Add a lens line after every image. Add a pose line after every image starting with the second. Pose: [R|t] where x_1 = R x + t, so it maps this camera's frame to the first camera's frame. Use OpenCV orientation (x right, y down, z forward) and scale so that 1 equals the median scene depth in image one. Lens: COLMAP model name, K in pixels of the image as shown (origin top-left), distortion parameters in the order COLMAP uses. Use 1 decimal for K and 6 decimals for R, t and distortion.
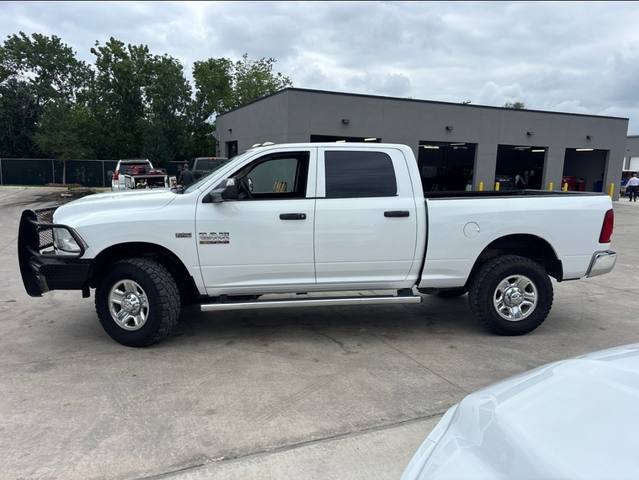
lens RADIAL K [[483.1, 0, 324.4], [0, 483.1, 240.2], [0, 0, 1]] dist [0.061077, -0.075385]
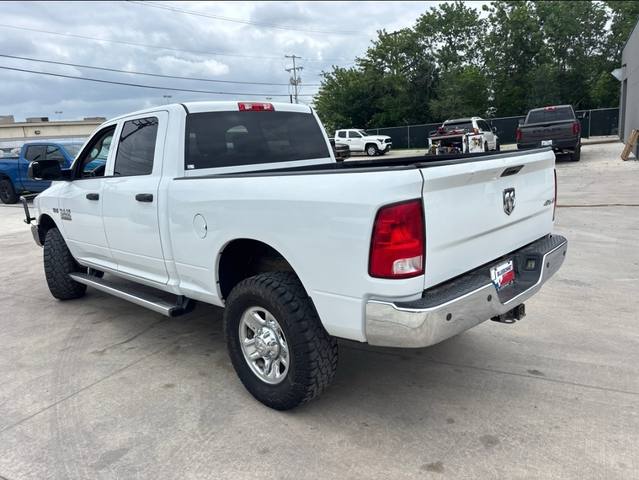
lens RADIAL K [[486.3, 0, 319.5], [0, 486.3, 240.0], [0, 0, 1]] dist [0.008042, 0.006033]
pose [[0.618451, 0.101654, -0.779221, 0.918537], [-0.032337, 0.994050, 0.104015, -0.075360], [0.785158, -0.039130, 0.618058, 0.721584]]
